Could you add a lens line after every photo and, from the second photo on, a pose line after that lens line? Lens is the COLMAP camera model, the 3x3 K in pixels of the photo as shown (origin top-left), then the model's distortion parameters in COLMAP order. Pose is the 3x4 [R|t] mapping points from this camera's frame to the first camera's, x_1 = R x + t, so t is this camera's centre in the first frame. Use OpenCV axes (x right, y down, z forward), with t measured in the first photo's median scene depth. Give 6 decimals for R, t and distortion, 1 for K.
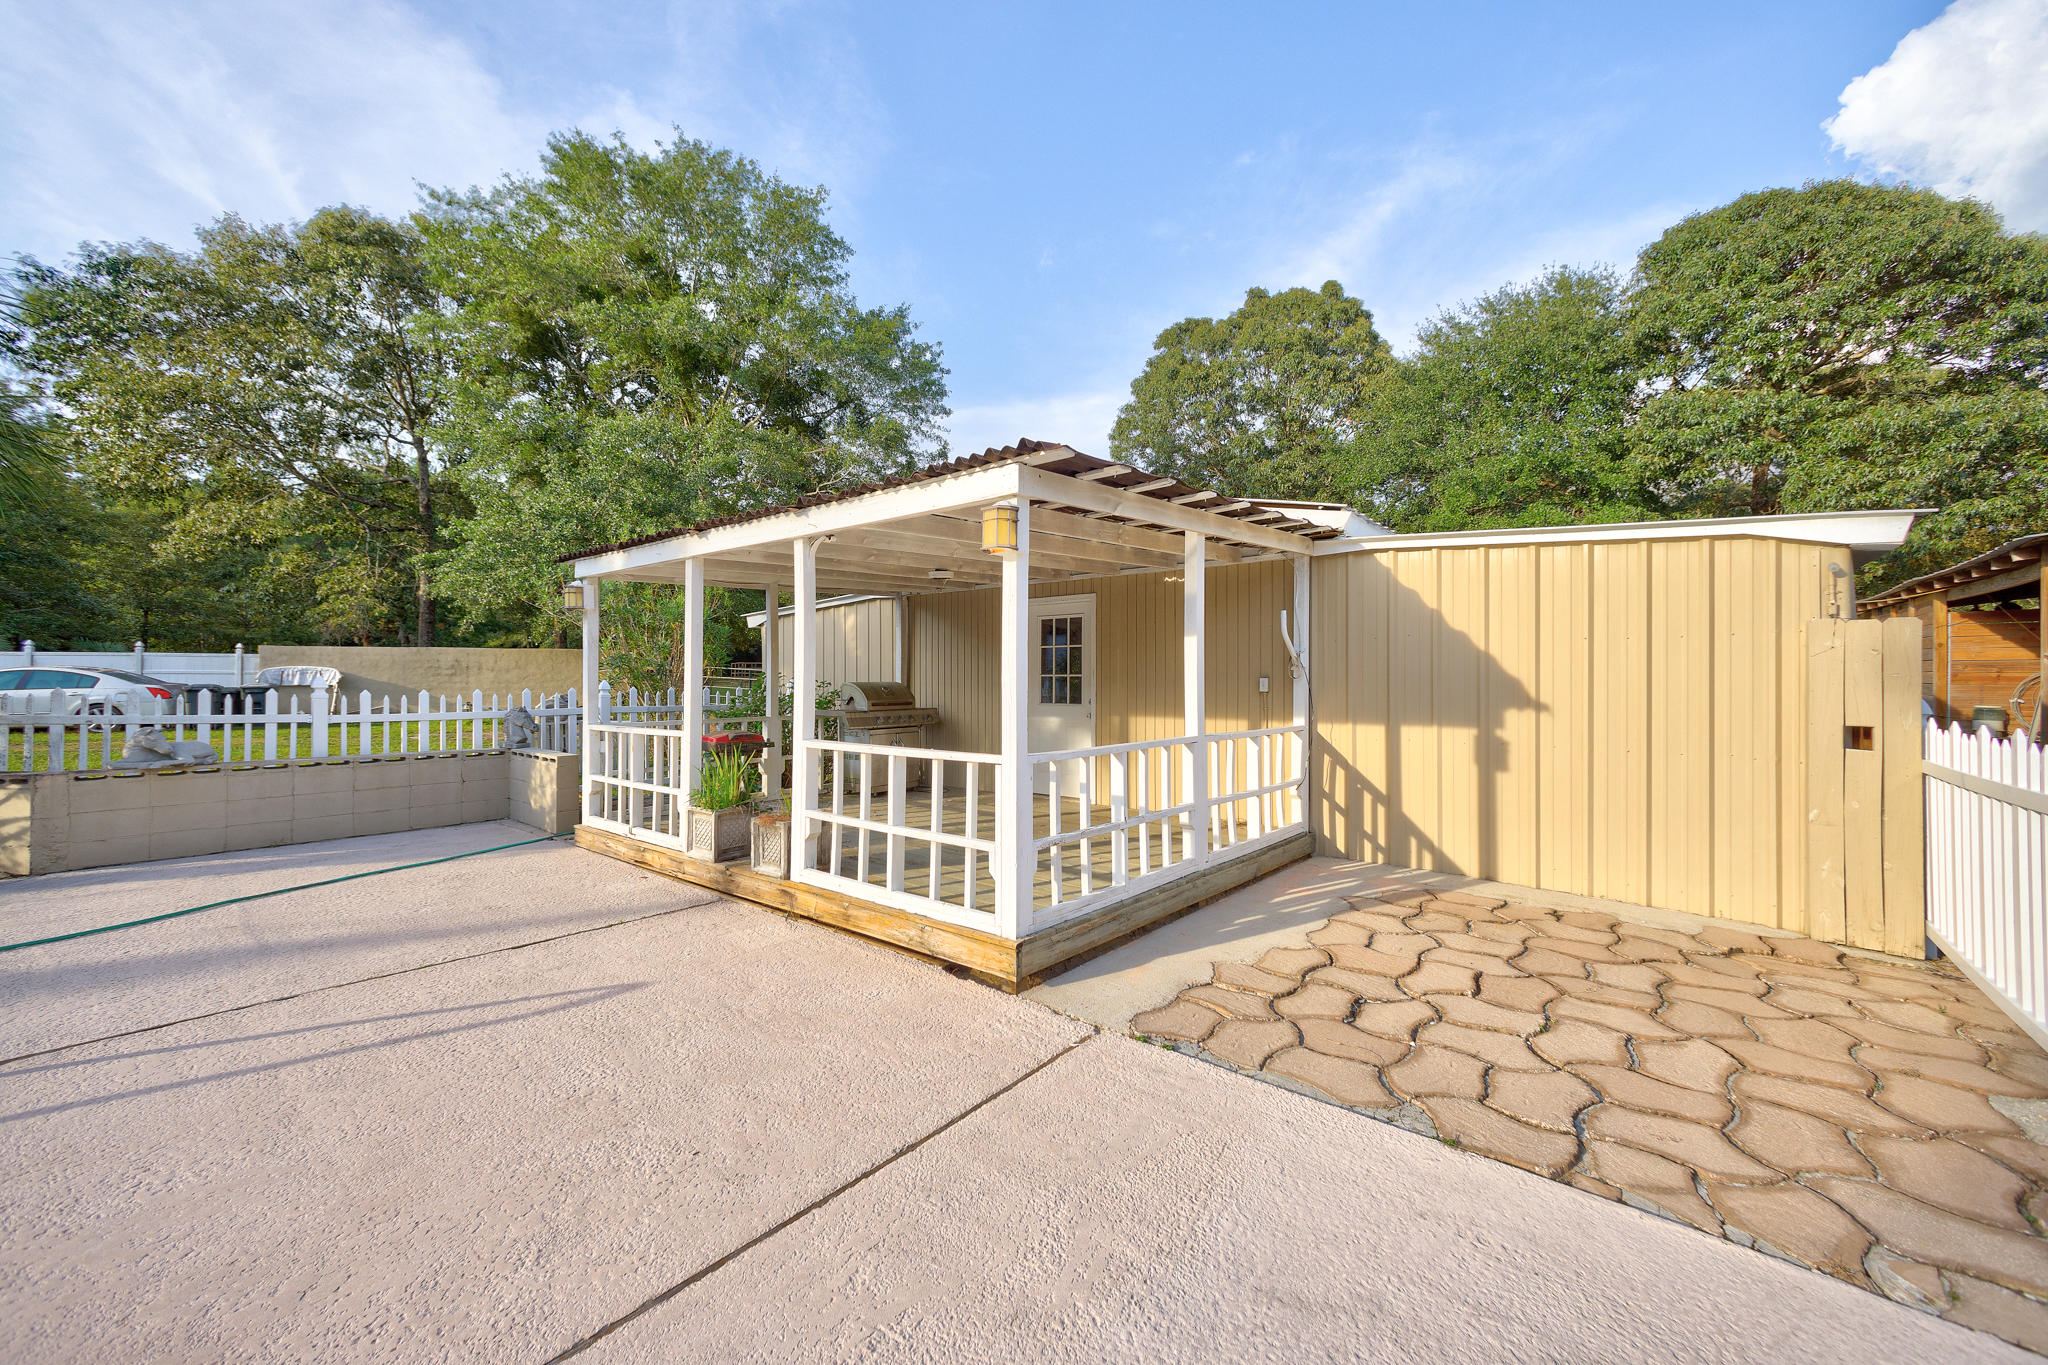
lens RADIAL K [[796.6, 0, 1029.2], [0, 796.6, 671.1], [0, 0, 1]] dist [-0.031532, -0.000183]
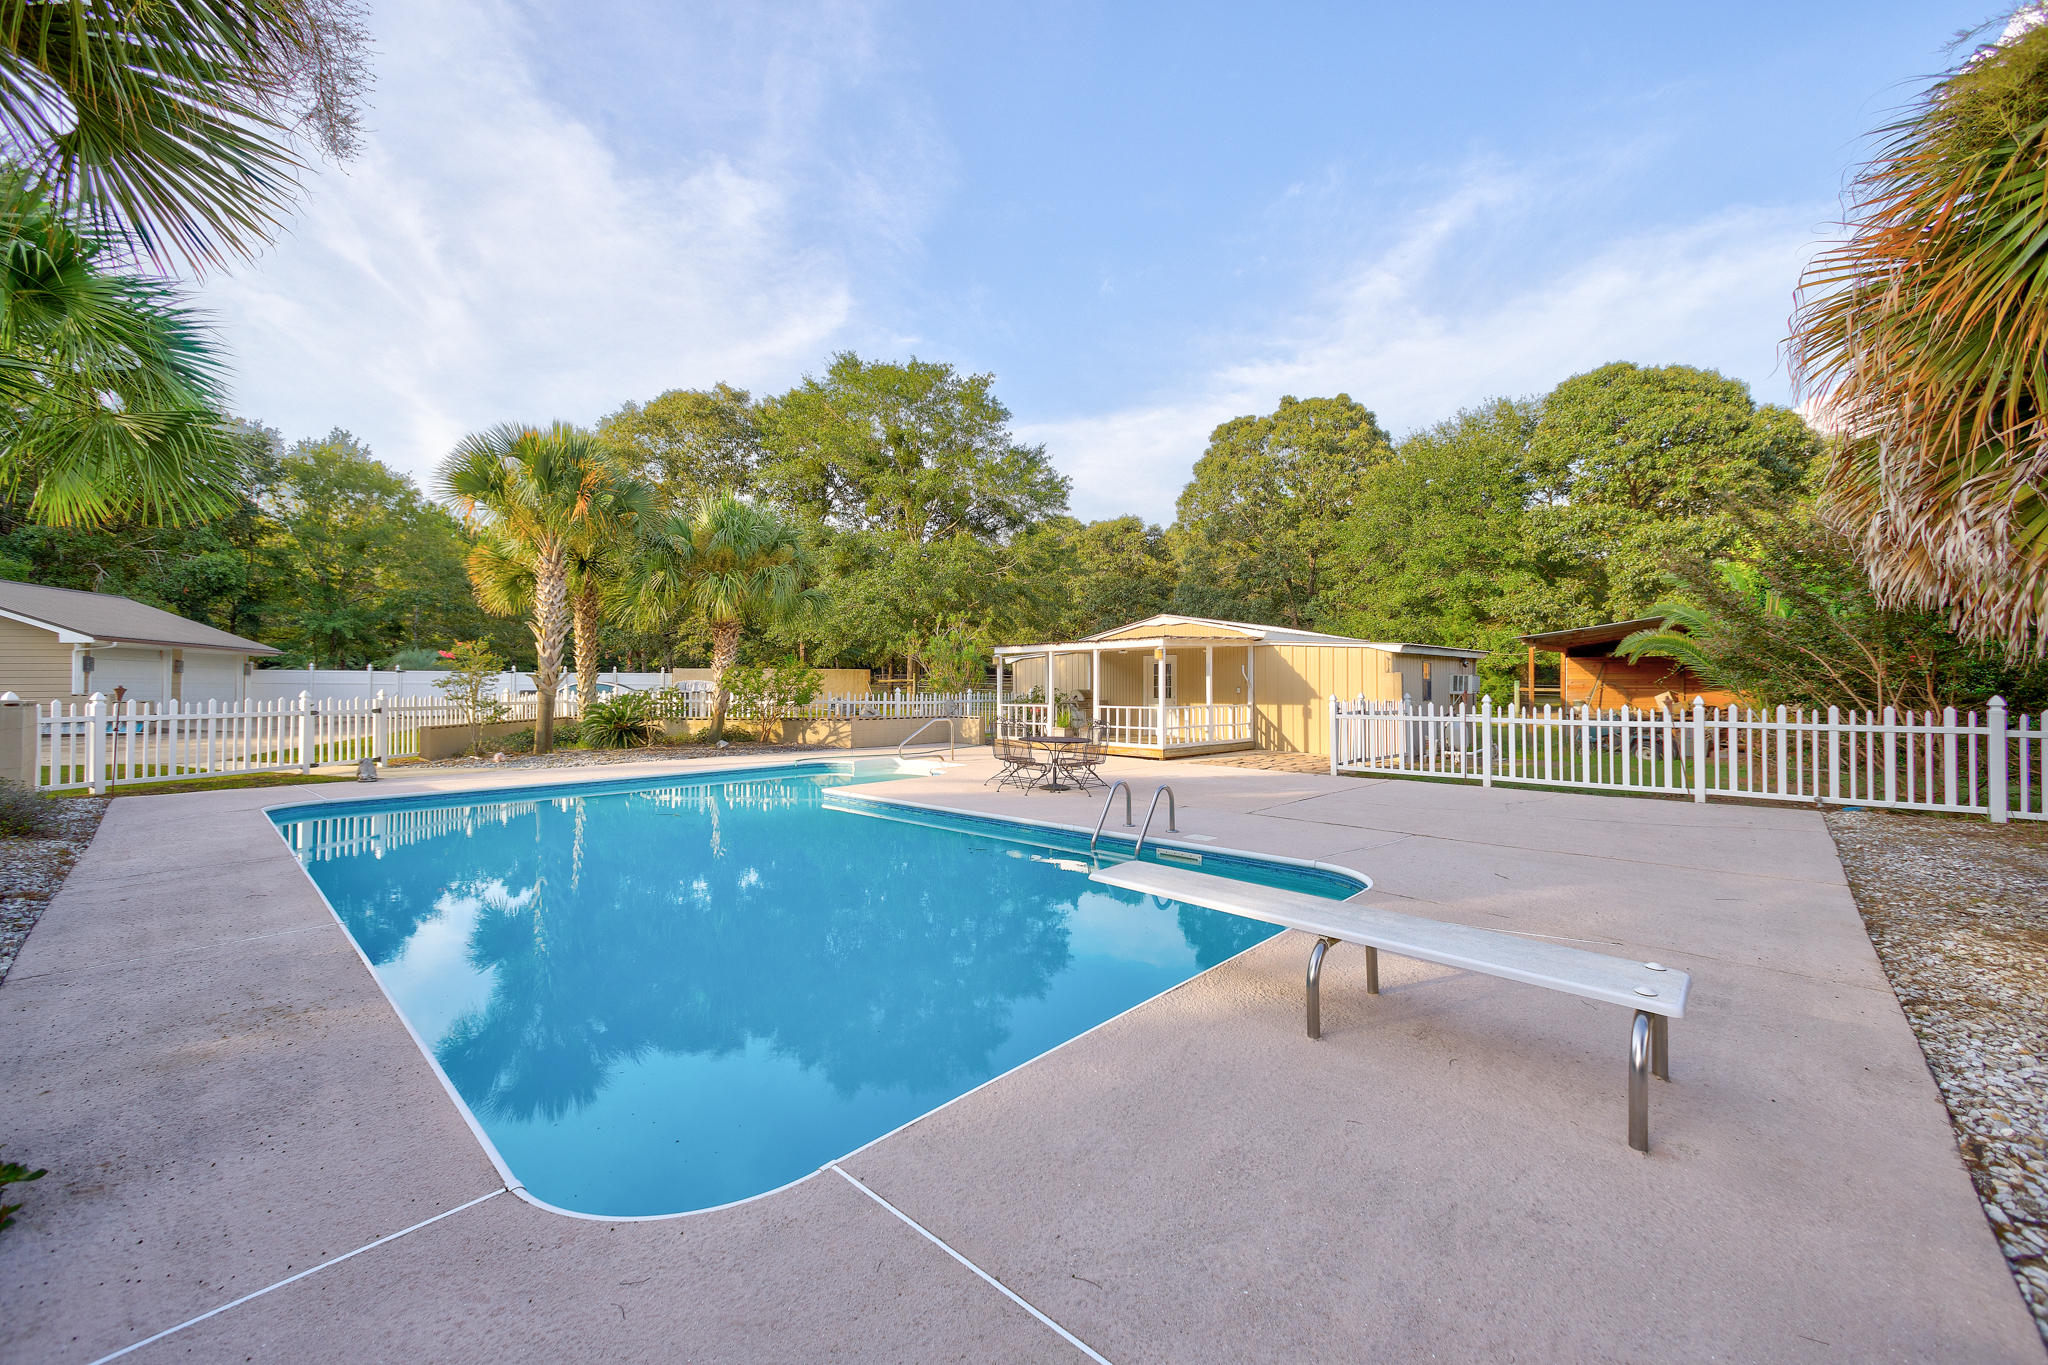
lens RADIAL K [[796.6, 0, 1014.5], [0, 796.6, 688.6], [0, 0, 1]] dist [-0.031532, -0.000183]
pose [[0.995406, -0.003247, -0.095687, -0.079446], [0.004292, 0.999933, 0.010711, -0.008468], [0.095645, -0.011072, 0.995354, -0.662419]]
